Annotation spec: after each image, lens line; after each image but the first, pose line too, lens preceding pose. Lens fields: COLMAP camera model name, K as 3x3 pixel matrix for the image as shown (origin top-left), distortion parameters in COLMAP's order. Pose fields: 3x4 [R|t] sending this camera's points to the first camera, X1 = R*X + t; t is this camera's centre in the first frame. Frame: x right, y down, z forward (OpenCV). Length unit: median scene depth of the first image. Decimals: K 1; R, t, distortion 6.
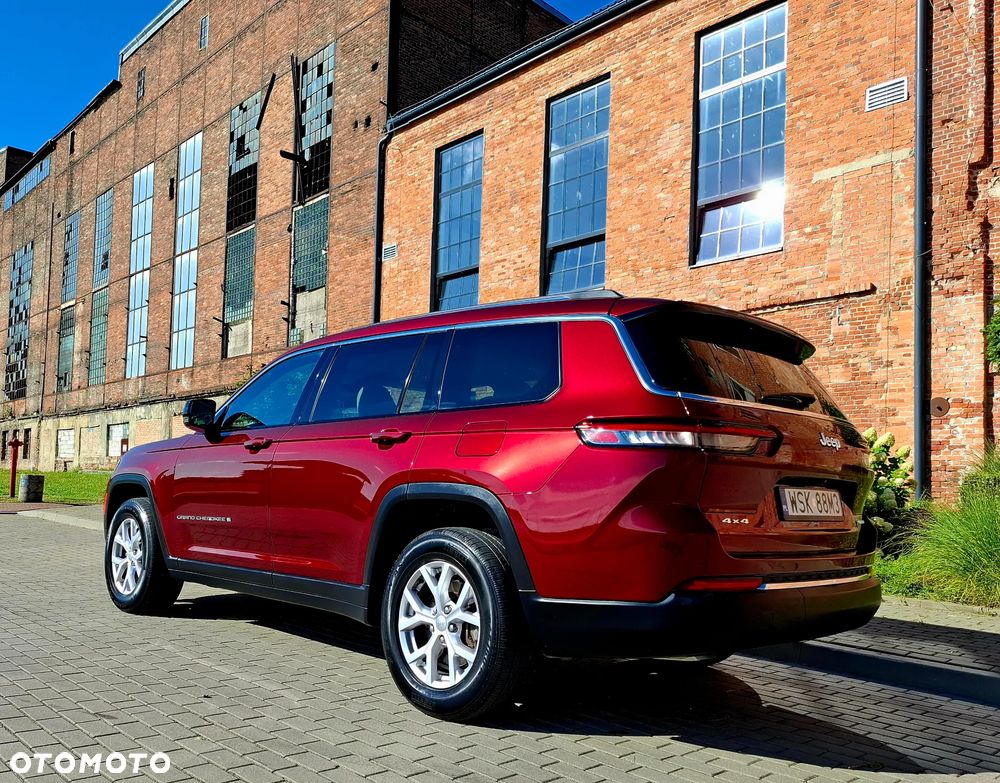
lens RADIAL K [[909.3, 0, 482.2], [0, 909.3, 461.2], [0, 0, 1]] dist [0.008541, 0.000000]
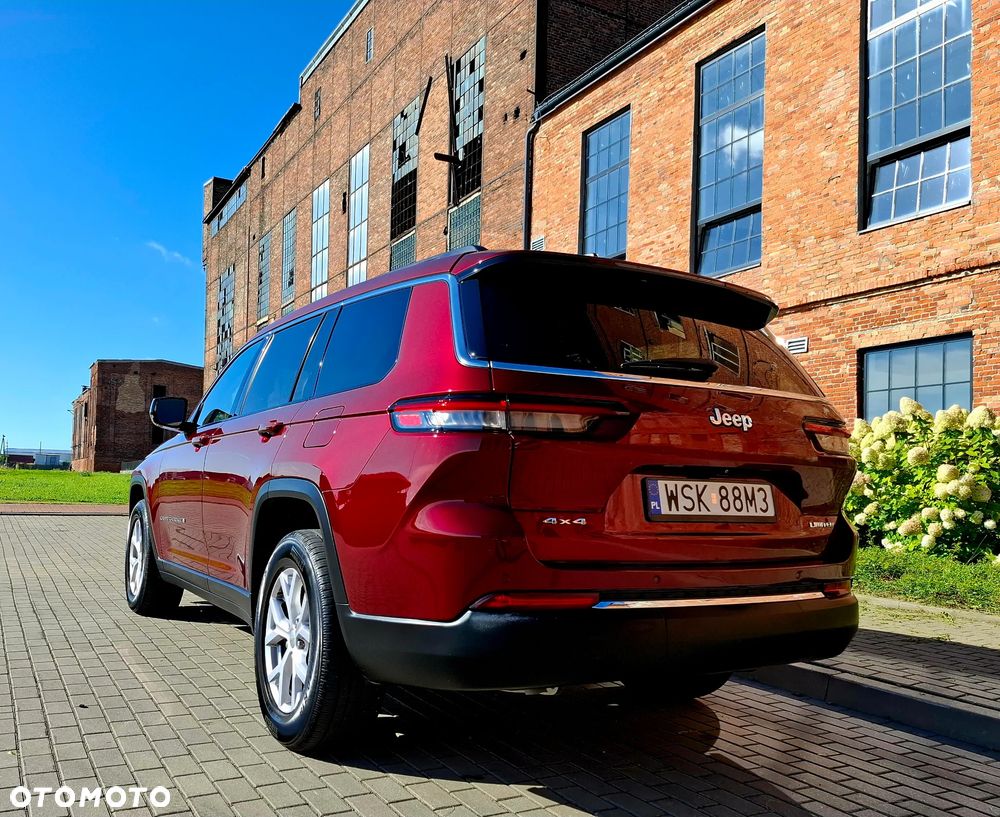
lens RADIAL K [[925.3, 0, 448.6], [0, 925.3, 464.4], [0, 0, 1]] dist [0.021395, 0.000000]
pose [[0.964866, -0.016318, -0.262234, 0.090858], [0.016030, 0.999866, -0.003236, 0.003988], [0.262251, -0.001081, 0.964999, 0.045765]]
